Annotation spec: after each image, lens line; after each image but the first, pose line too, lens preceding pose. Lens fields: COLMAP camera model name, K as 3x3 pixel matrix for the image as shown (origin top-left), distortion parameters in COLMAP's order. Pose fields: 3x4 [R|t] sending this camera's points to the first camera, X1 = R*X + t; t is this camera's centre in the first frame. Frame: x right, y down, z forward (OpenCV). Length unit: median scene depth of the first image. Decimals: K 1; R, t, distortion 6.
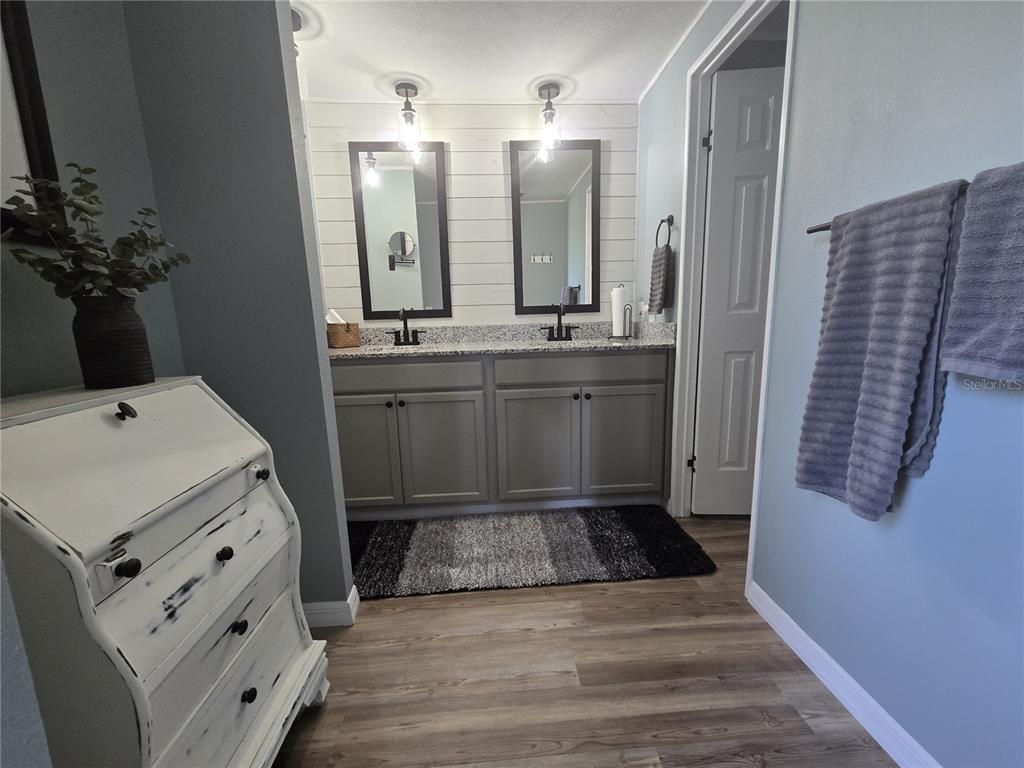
lens RADIAL K [[420.8, 0, 511.2], [0, 420.8, 383.5], [0, 0, 1]] dist [0.001477, -0.000468]
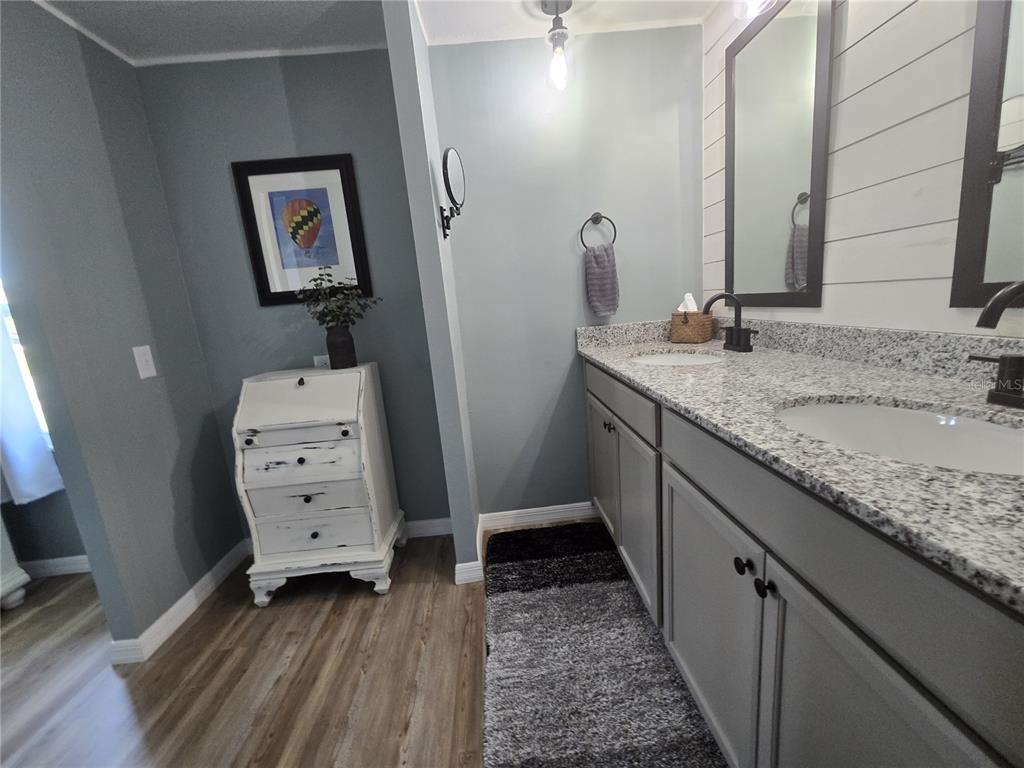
lens RADIAL K [[420.8, 0, 507.9], [0, 420.8, 387.8], [0, 0, 1]] dist [0.001477, -0.000468]
pose [[-0.012153, 0.225604, -0.974143, 0.689024], [-0.076168, 0.971176, 0.225867, -0.267805], [0.997021, 0.076943, 0.005381, 1.127507]]
